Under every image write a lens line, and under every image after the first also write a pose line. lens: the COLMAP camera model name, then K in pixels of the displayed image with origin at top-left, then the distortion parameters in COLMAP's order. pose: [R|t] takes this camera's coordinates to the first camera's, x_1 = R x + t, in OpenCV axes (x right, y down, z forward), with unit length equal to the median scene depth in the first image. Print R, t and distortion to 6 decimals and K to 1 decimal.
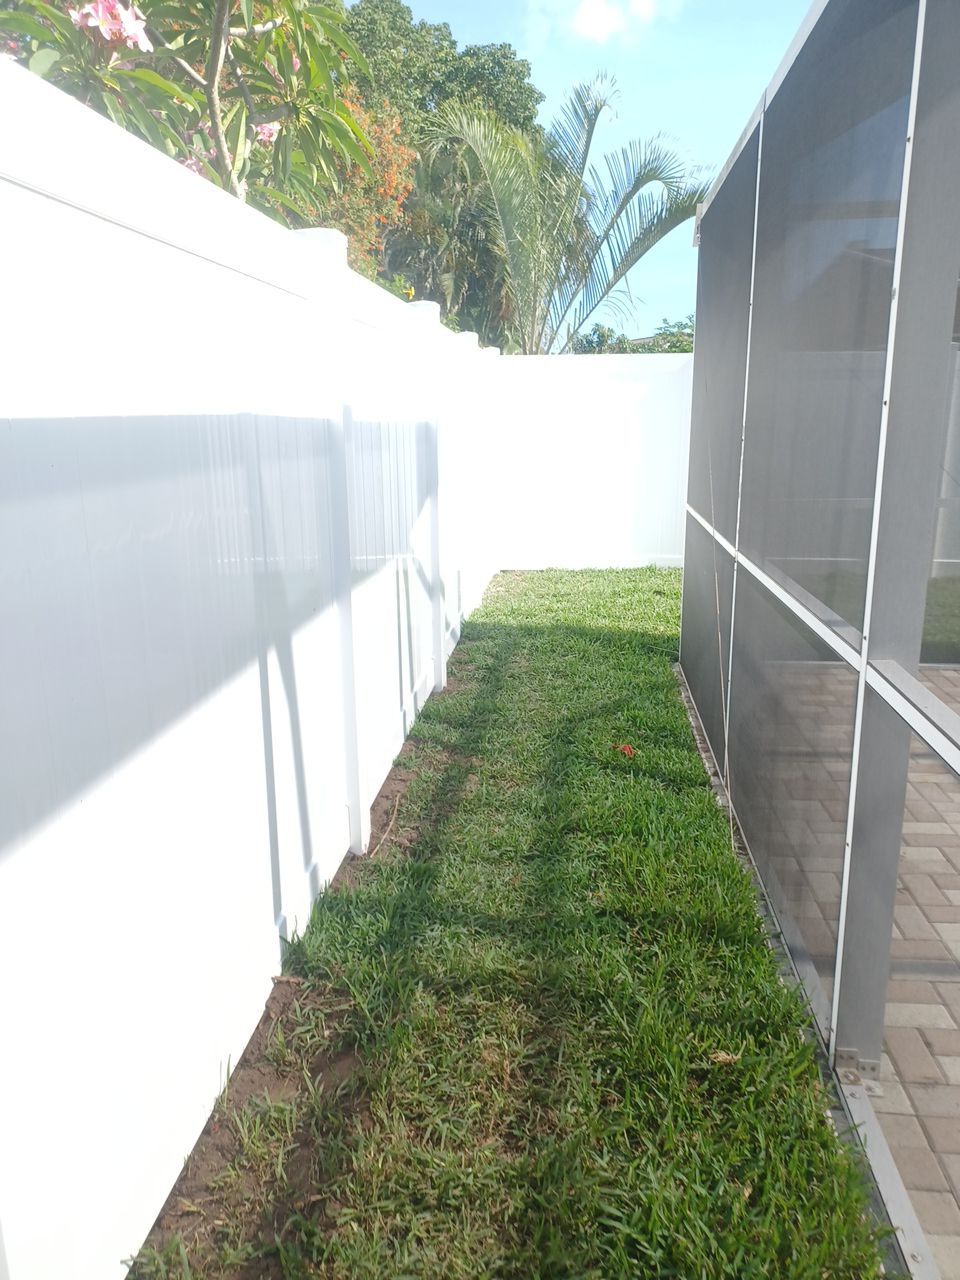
lens RADIAL K [[918.2, 0, 479.3], [0, 918.2, 636.6], [0, 0, 1]] dist [0.008475, 0.005044]
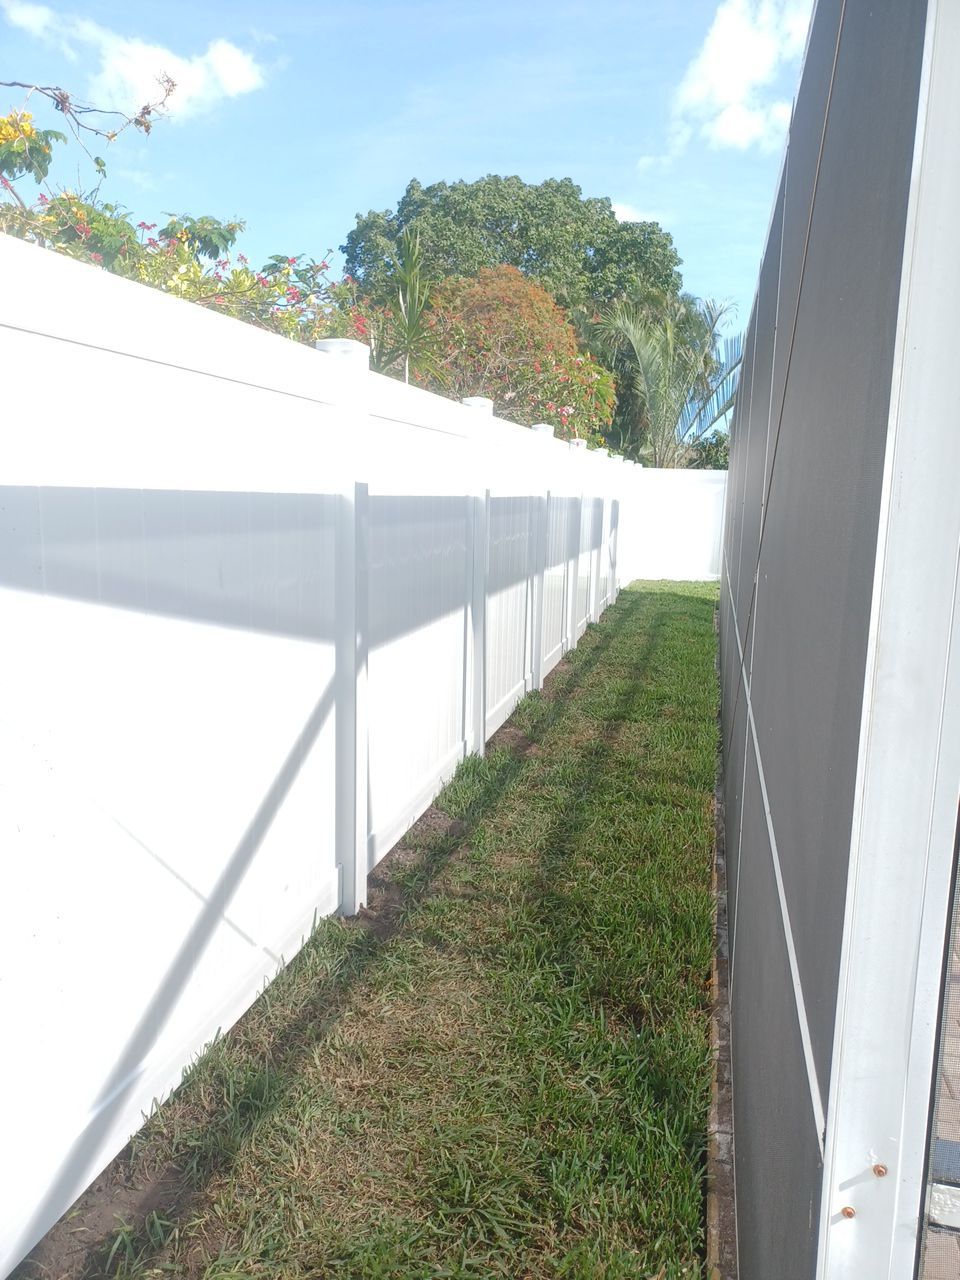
lens RADIAL K [[918.2, 0, 479.3], [0, 918.2, 636.6], [0, 0, 1]] dist [0.008475, 0.005044]
pose [[0.989638, 0.054473, -0.132851, -0.041078], [-0.066151, 0.994172, -0.085129, 0.233540], [0.127440, 0.093035, 0.987473, -0.917106]]
